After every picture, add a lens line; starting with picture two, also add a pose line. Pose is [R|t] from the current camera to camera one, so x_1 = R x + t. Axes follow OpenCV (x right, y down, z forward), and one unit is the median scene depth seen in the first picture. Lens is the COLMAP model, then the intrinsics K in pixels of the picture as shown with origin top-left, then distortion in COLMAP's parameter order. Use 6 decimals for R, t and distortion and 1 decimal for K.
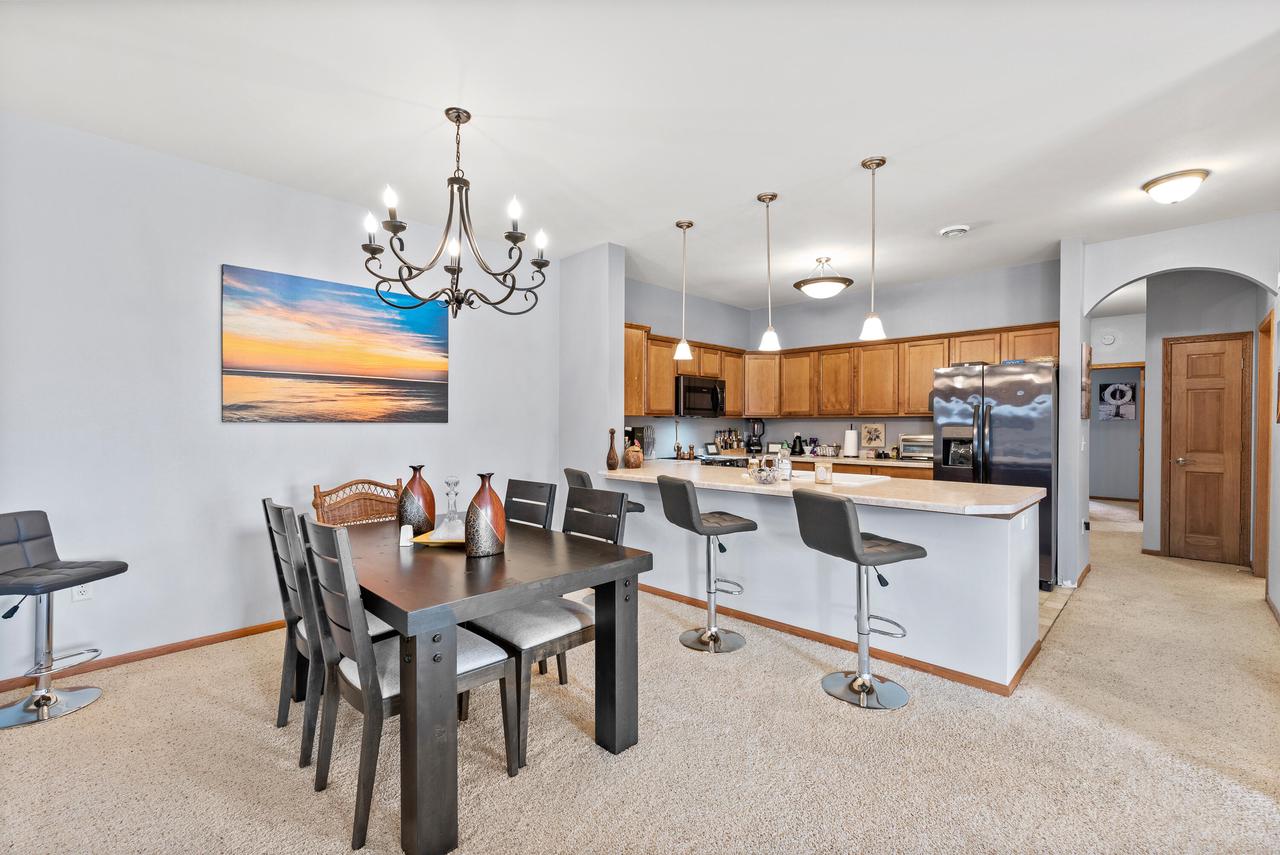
lens RADIAL K [[556.1, 0, 641.2], [0, 556.1, 428.2], [0, 0, 1]] dist [0.003897, 0.000637]
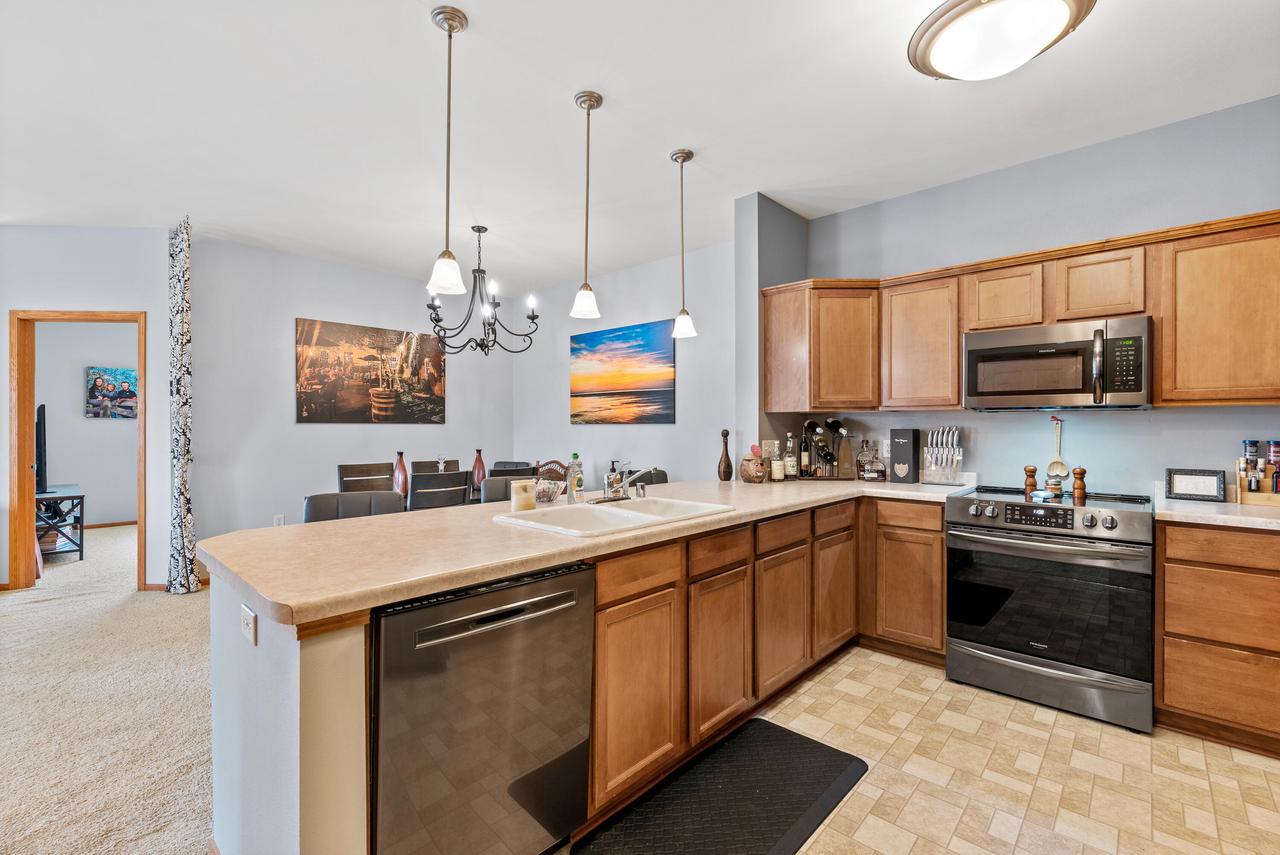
lens RADIAL K [[556.1, 0, 636.0], [0, 556.1, 429.5], [0, 0, 1]] dist [0.003897, 0.000637]
pose [[0.021503, 0.003869, -0.999761, 0.646752], [-0.008395, 0.999958, 0.003690, -0.001210], [0.999734, 0.008314, 0.021535, 0.727380]]
